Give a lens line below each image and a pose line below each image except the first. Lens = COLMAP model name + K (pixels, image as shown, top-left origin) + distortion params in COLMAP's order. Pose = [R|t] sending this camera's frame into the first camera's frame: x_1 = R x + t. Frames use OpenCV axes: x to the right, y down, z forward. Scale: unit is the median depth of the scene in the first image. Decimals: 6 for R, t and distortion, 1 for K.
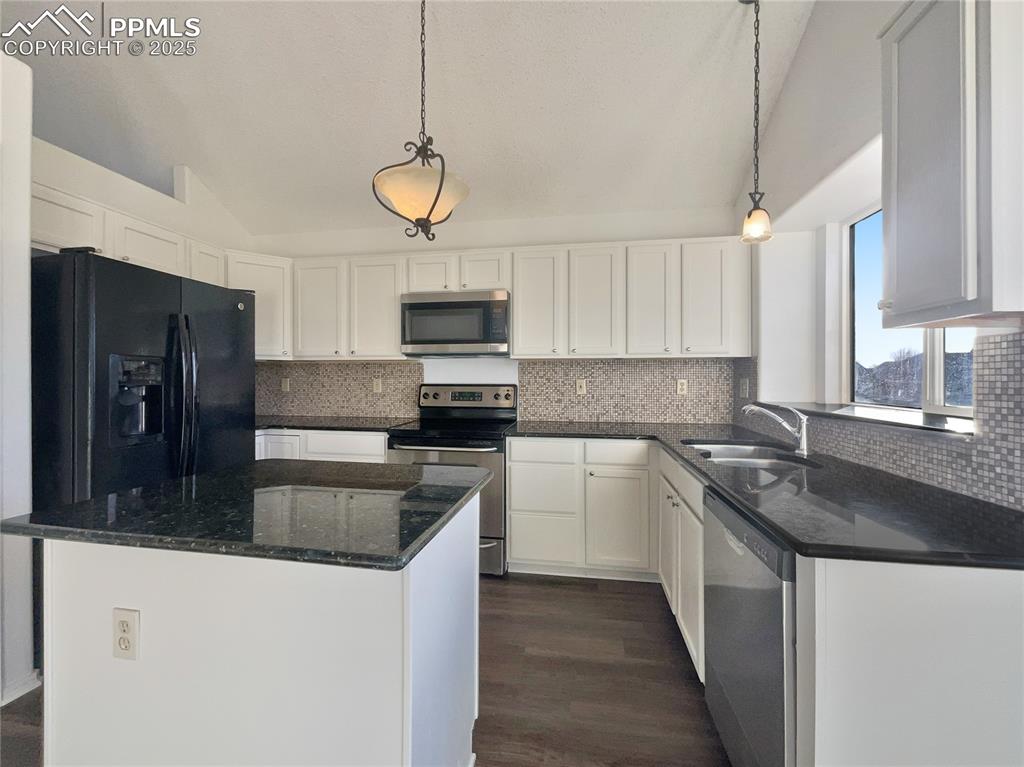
lens RADIAL K [[422.4, 0, 510.3], [0, 422.4, 380.4], [0, 0, 1]] dist [0.000525, 0.000290]
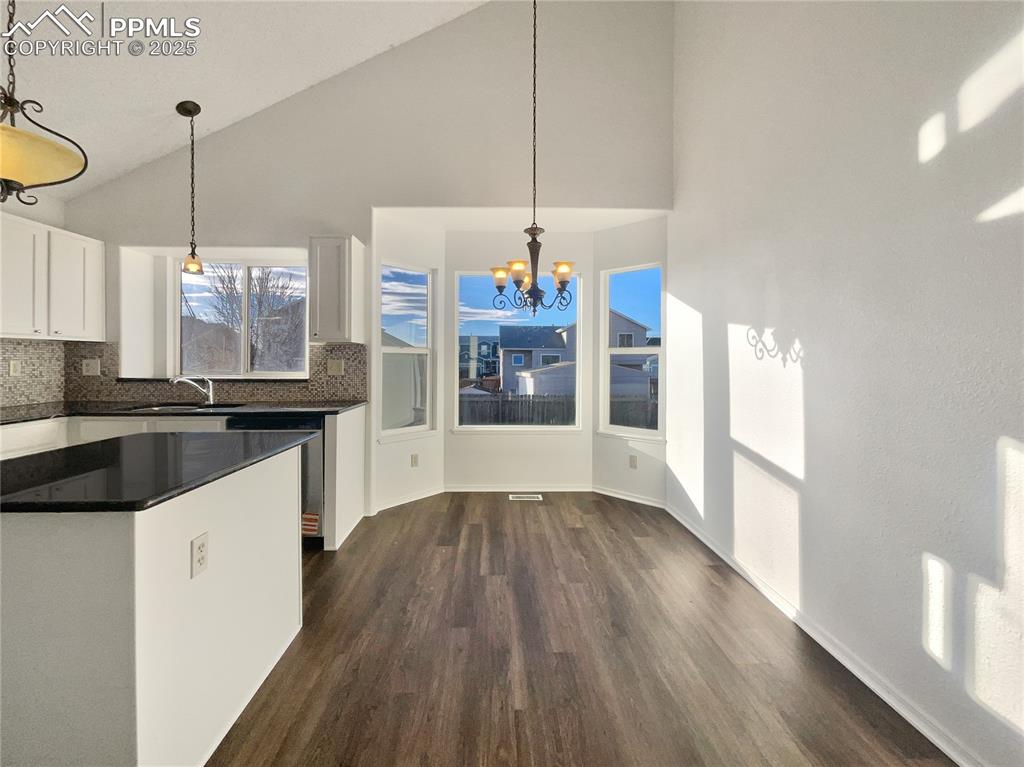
lens RADIAL K [[422.4, 0, 508.3], [0, 422.4, 360.6], [0, 0, 1]] dist [0.000525, 0.000290]
pose [[-0.210439, 0.000289, 0.977607, -0.847107], [0.001949, 0.999998, 0.000124, 0.000130], [-0.977605, 0.001931, -0.210439, 0.113210]]
